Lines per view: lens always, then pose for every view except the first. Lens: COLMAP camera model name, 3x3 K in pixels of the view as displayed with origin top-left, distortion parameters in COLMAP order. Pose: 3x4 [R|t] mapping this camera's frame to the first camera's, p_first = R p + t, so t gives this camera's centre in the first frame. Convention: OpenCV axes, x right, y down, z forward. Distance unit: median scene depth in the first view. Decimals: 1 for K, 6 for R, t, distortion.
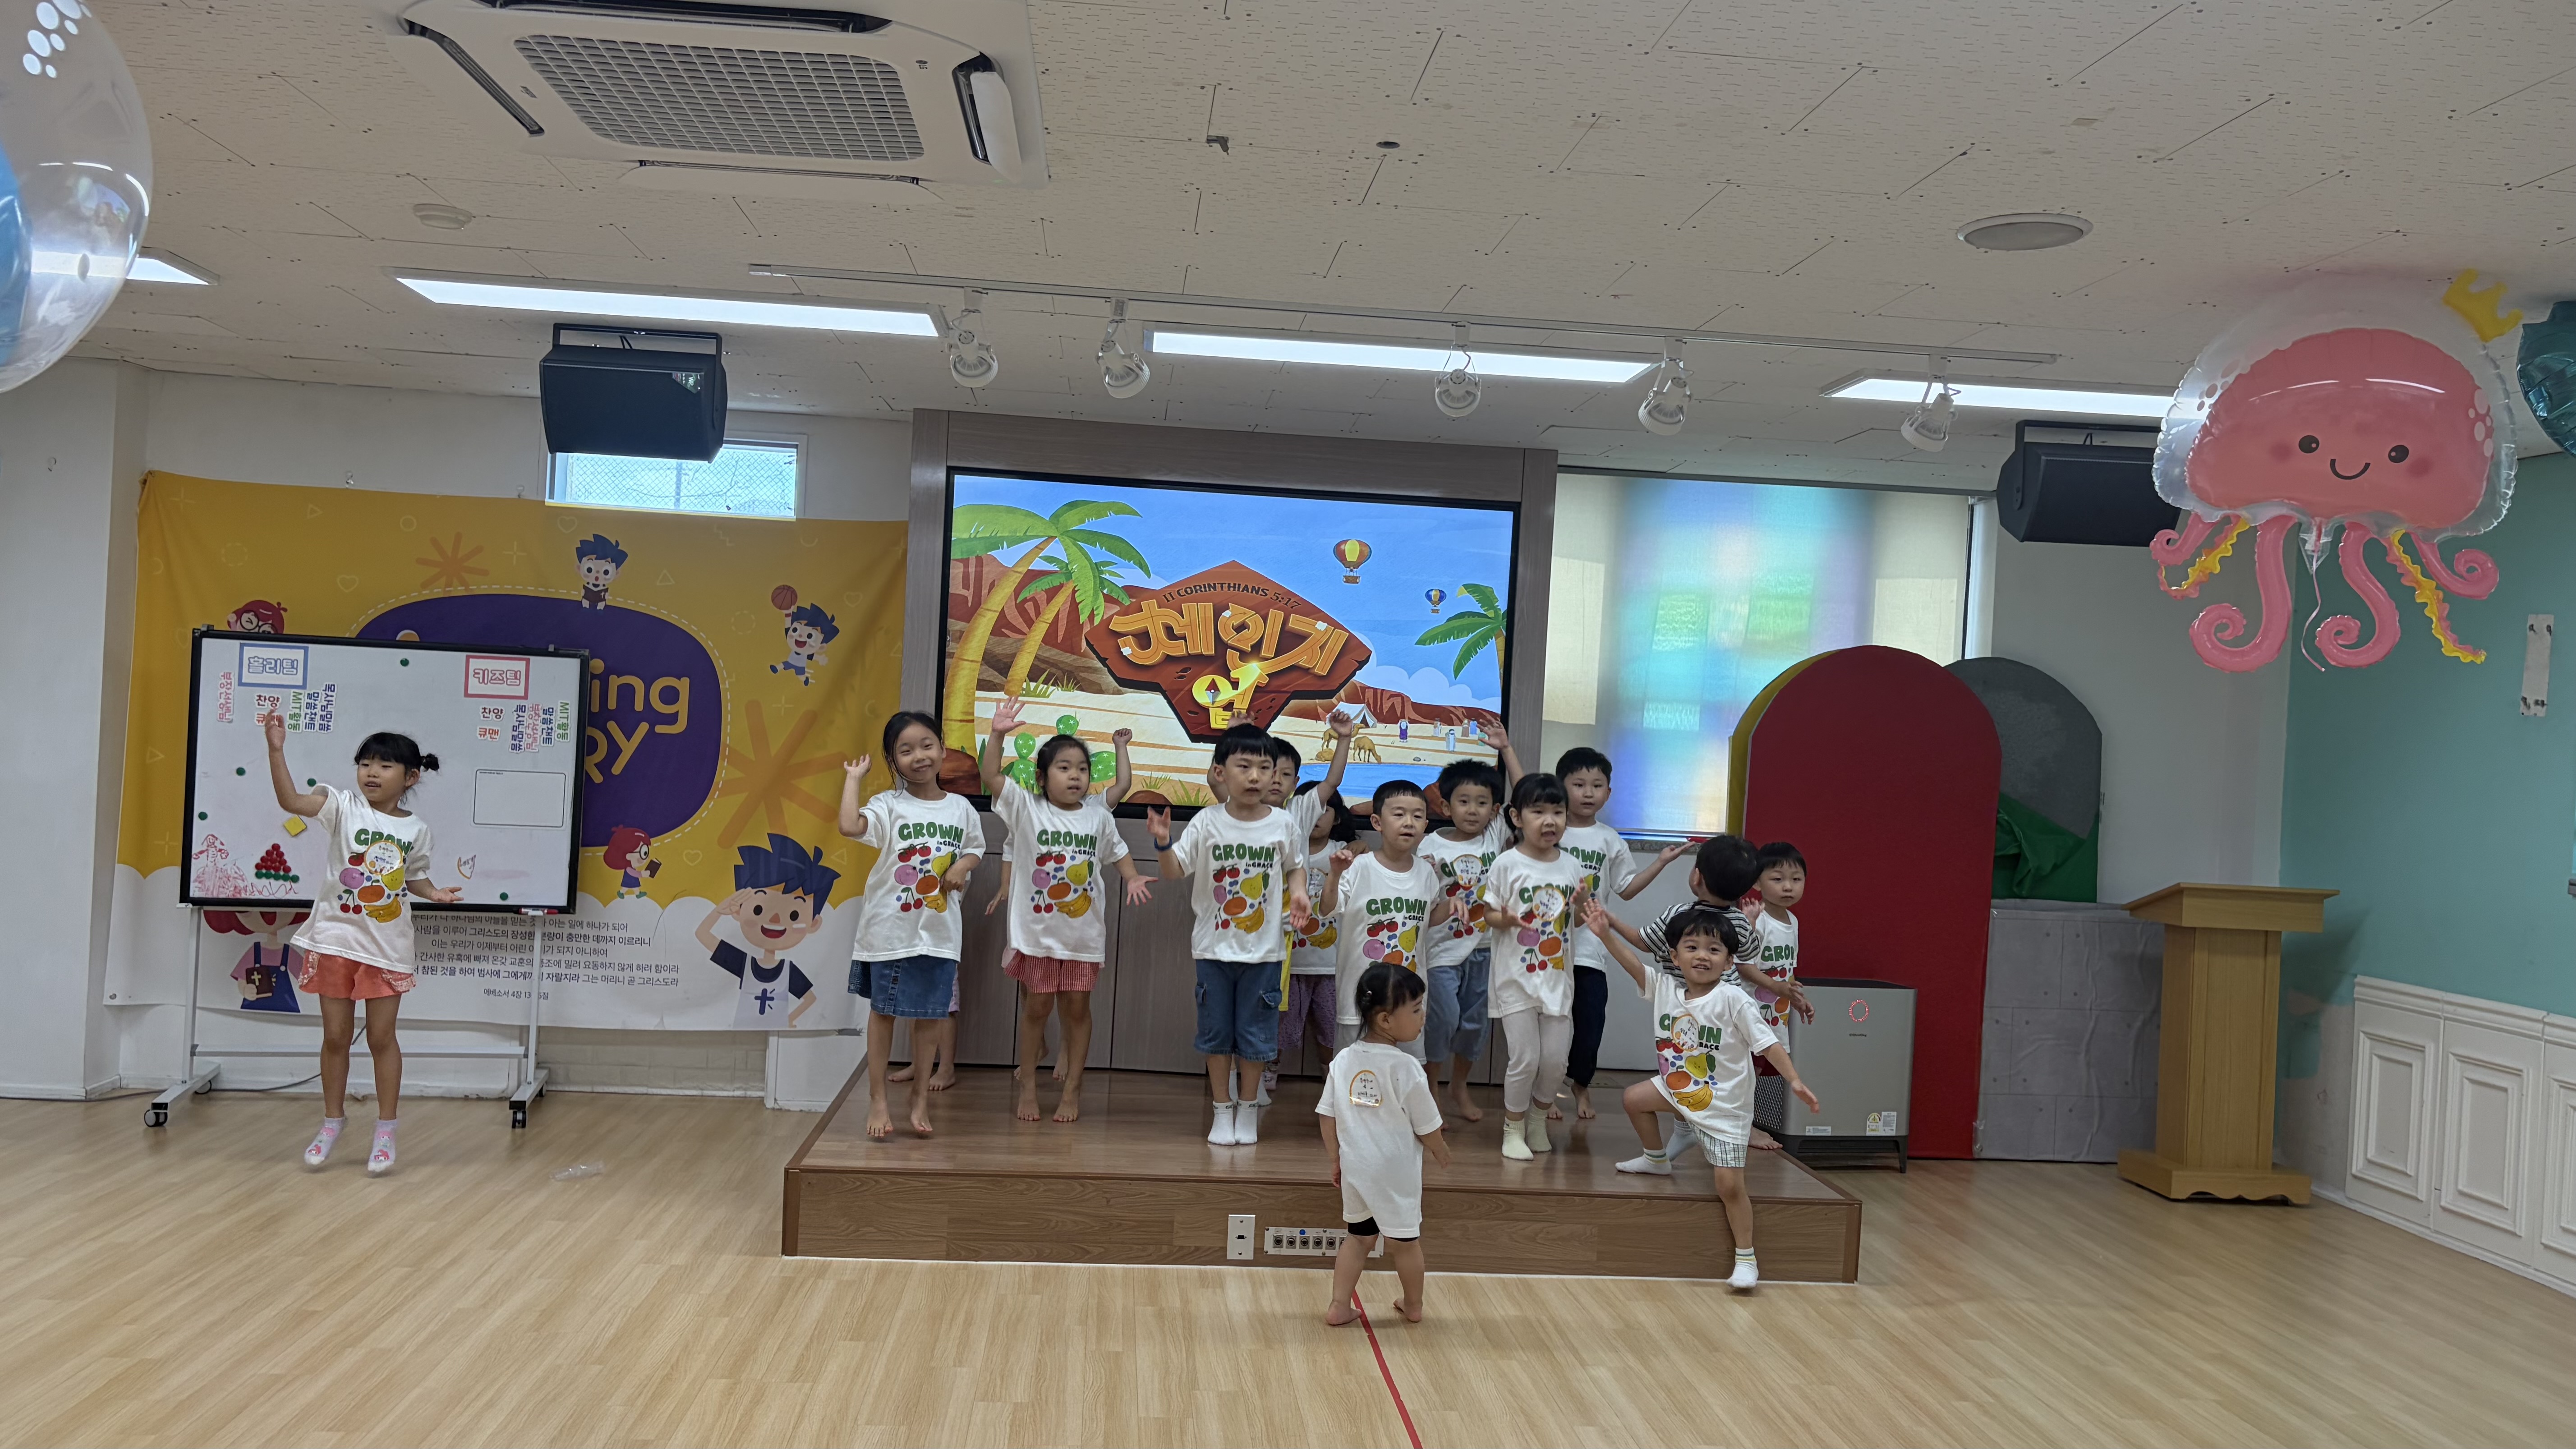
lens RADIAL K [[1968.3, 0, 1288.0], [0, 1968.3, 724.5], [0, 0, 1]] dist [0.072773, -0.181721]
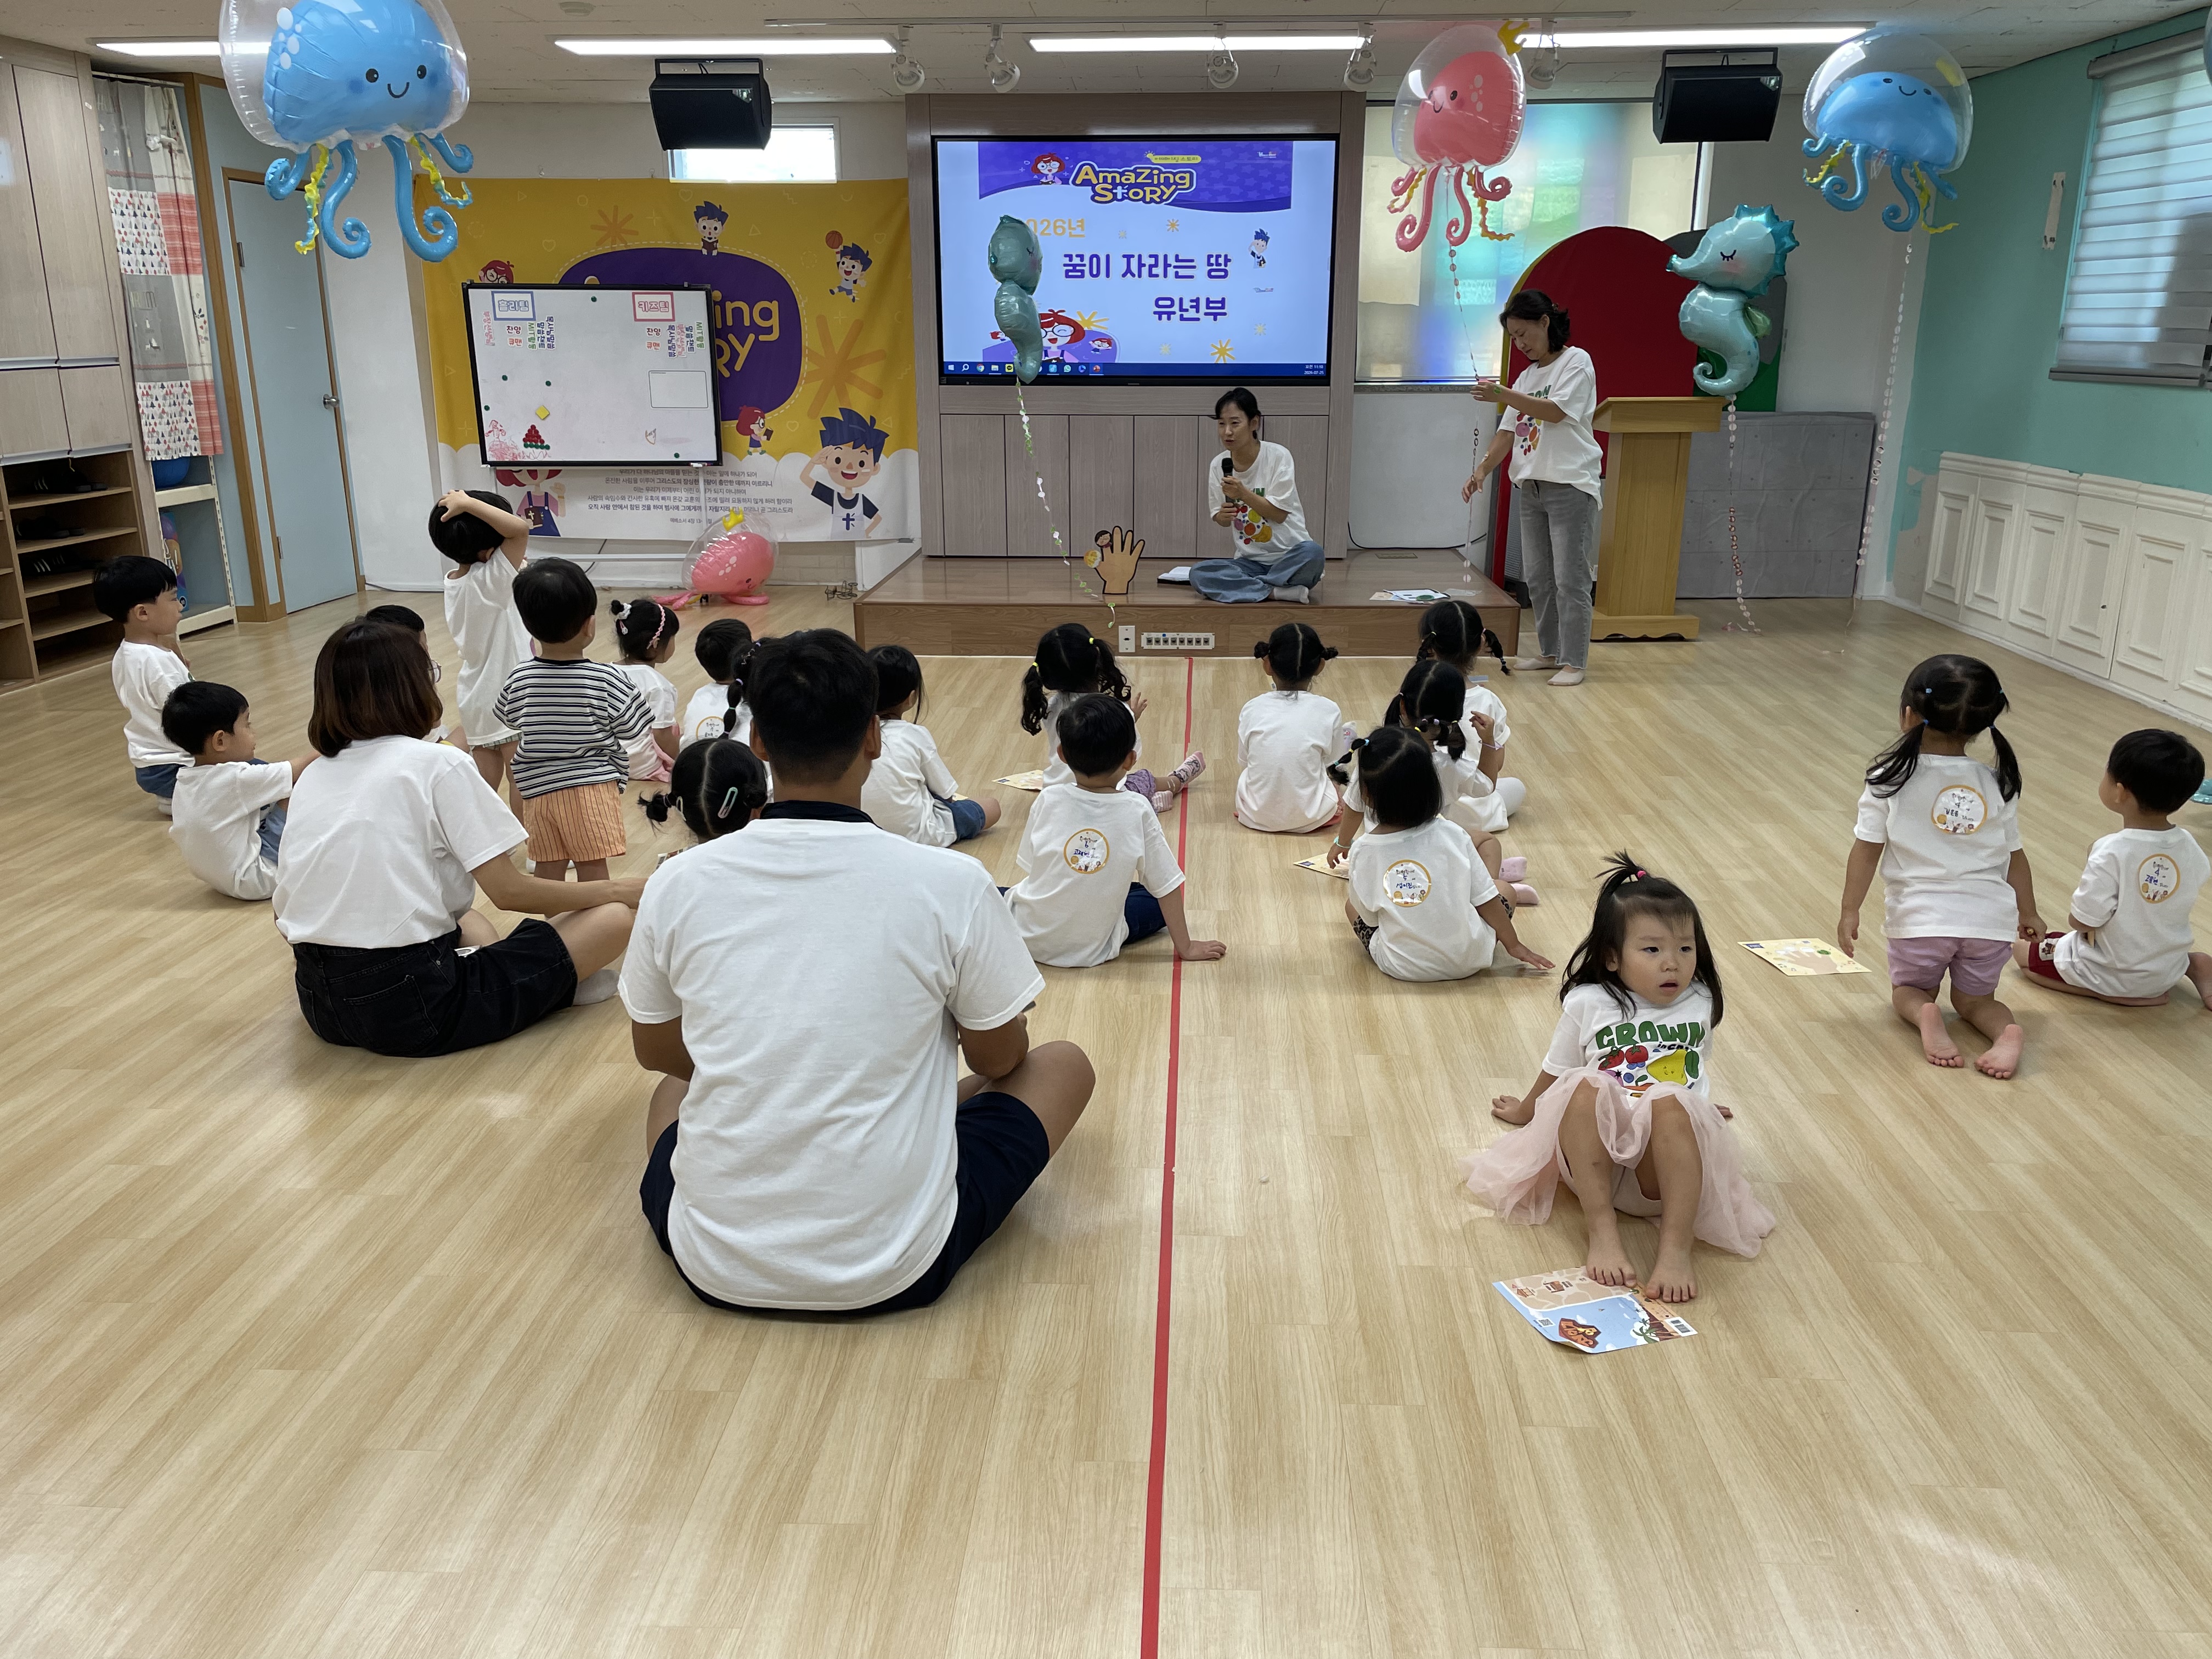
lens RADIAL K [[1652.9, 0, 1106.0], [0, 1652.9, 829.5], [0, 0, 1]] dist [0.036938, -0.002073]
pose [[0.989900, -0.010105, -0.141404, 0.114554], [0.050107, 0.958012, 0.282316, 0.016702], [0.132614, -0.286550, 0.948843, -0.265064]]
